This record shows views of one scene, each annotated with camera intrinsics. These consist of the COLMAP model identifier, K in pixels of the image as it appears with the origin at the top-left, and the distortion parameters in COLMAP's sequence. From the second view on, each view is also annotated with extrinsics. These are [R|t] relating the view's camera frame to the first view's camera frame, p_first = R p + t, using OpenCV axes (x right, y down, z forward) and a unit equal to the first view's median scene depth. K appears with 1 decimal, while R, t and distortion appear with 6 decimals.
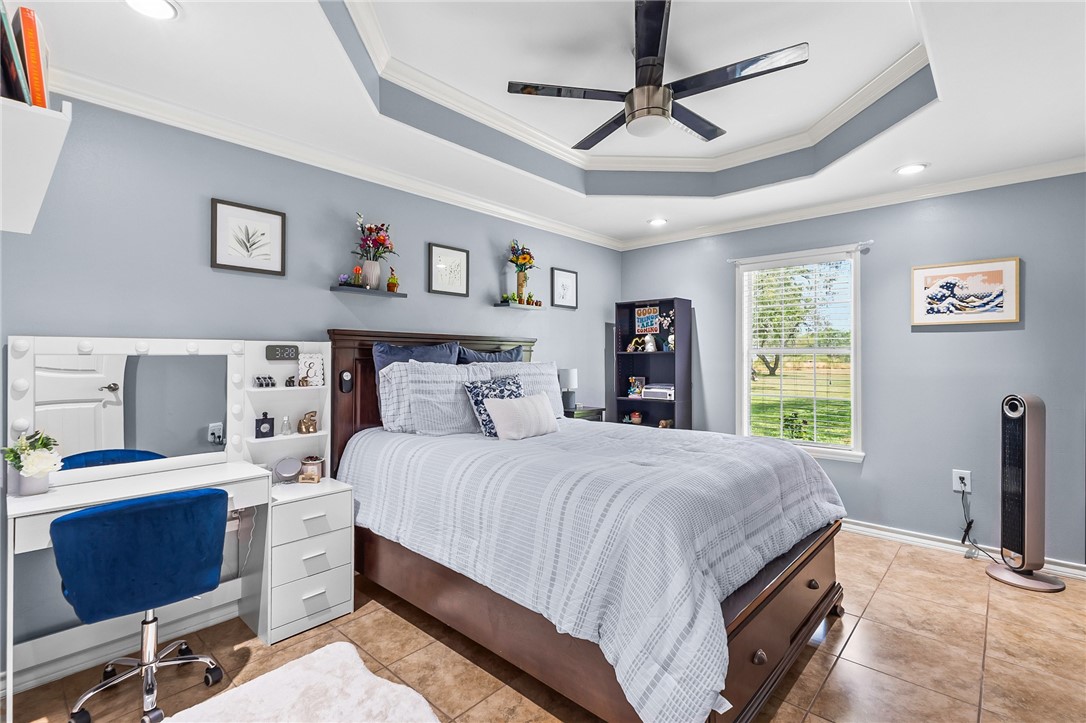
lens RADIAL K [[501.9, 0, 543.0], [0, 501.9, 361.5], [0, 0, 1]] dist [0.008185, 0.000073]
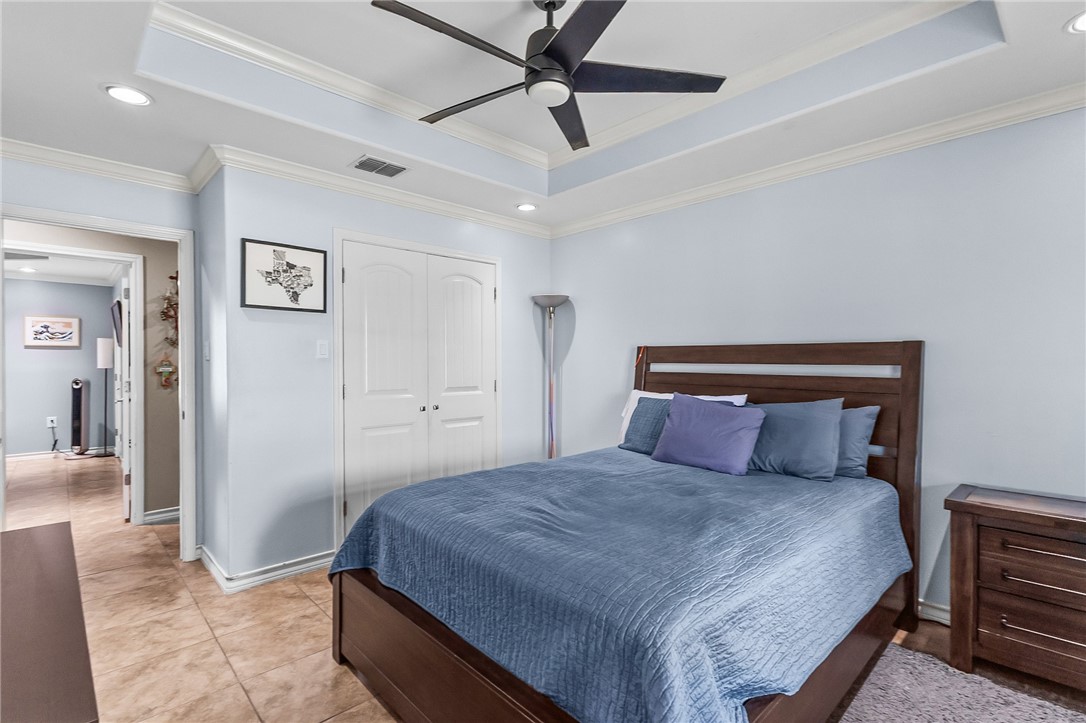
lens RADIAL K [[501.9, 0, 543.0], [0, 501.9, 361.5], [0, 0, 1]] dist [0.008185, 0.000073]
pose [[0.079154, -0.001750, 0.996861, -1.115851], [0.000005, 0.999998, 0.001755, -0.013024], [-0.996862, -0.000134, 0.079154, -1.211311]]
